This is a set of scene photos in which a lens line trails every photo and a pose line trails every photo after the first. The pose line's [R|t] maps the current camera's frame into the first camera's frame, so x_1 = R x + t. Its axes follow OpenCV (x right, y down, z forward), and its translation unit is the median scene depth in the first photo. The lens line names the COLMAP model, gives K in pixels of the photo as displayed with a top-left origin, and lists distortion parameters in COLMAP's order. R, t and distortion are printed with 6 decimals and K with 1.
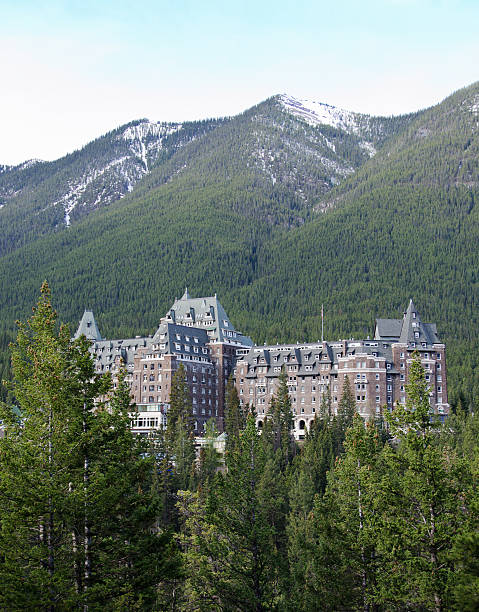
lens RADIAL K [[1087.9, 0, 222.6], [0, 1087.9, 338.0], [0, 0, 1]] dist [0.229130, 0.000000]
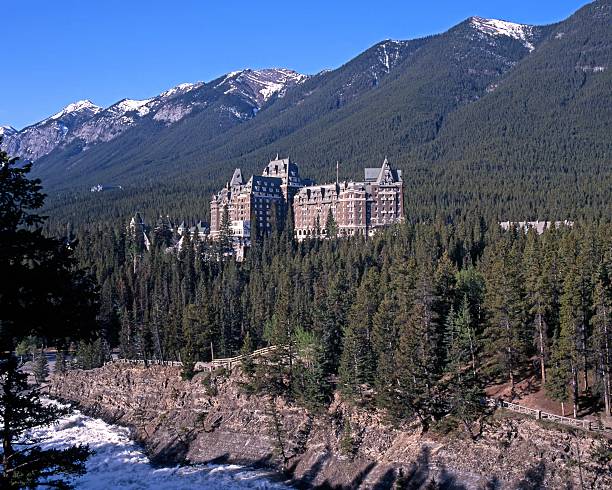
lens RADIAL K [[658.8, 0, 275.6], [0, 658.8, 257.9], [0, 0, 1]] dist [-0.037713, 0.000000]
pose [[0.965822, -0.005967, -0.259139, 0.259139], [0.037668, 0.992353, 0.117541, -0.004949], [0.256456, -0.123285, 0.958661, -0.029385]]
